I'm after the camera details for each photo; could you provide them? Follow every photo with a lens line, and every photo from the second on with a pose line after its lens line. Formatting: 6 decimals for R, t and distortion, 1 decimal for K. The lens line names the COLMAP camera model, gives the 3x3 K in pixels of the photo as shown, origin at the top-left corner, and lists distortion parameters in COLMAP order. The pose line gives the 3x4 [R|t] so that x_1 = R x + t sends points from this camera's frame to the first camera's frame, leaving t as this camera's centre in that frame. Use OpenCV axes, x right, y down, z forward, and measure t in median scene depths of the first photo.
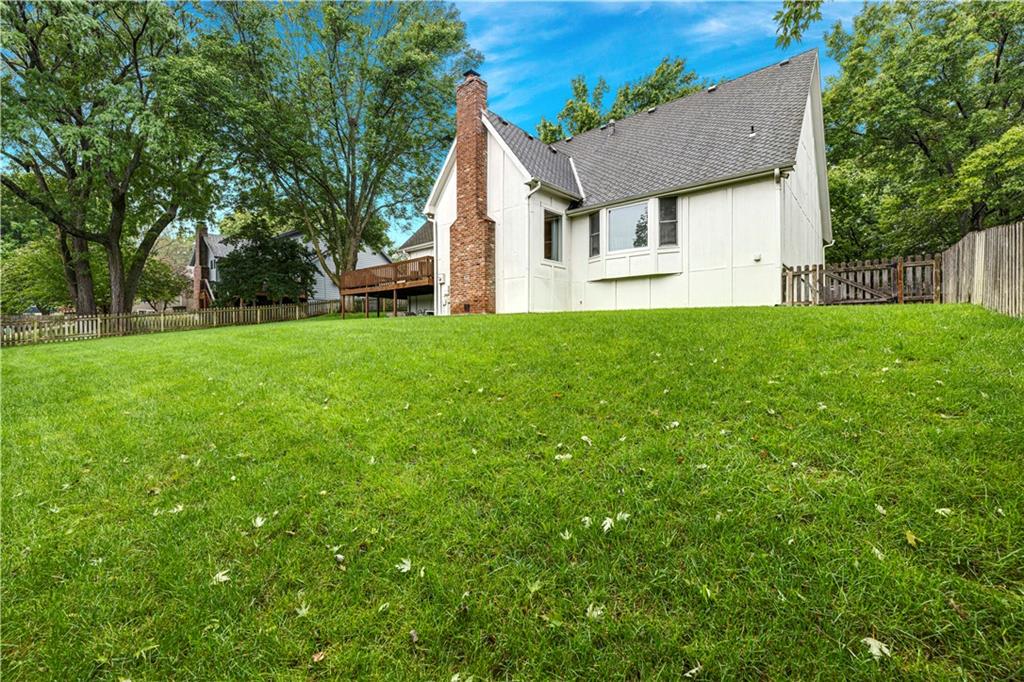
lens RADIAL K [[417.1, 0, 516.7], [0, 417.1, 339.4], [0, 0, 1]] dist [-0.003391, 0.000867]
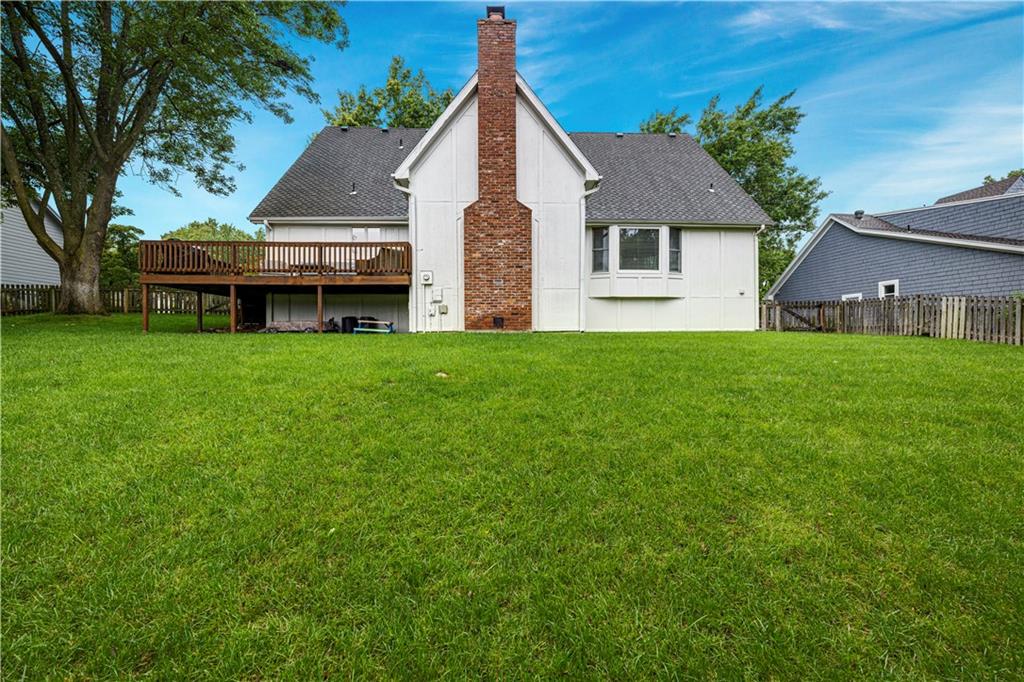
lens RADIAL K [[402.2, 0, 514.2], [0, 402.2, 342.4], [0, 0, 1]] dist [-0.000590, -0.000684]
pose [[0.735478, -0.010173, 0.677472, -0.581522], [0.009472, 0.999944, 0.004733, -0.041987], [-0.677482, 0.002936, 0.735533, 0.439294]]
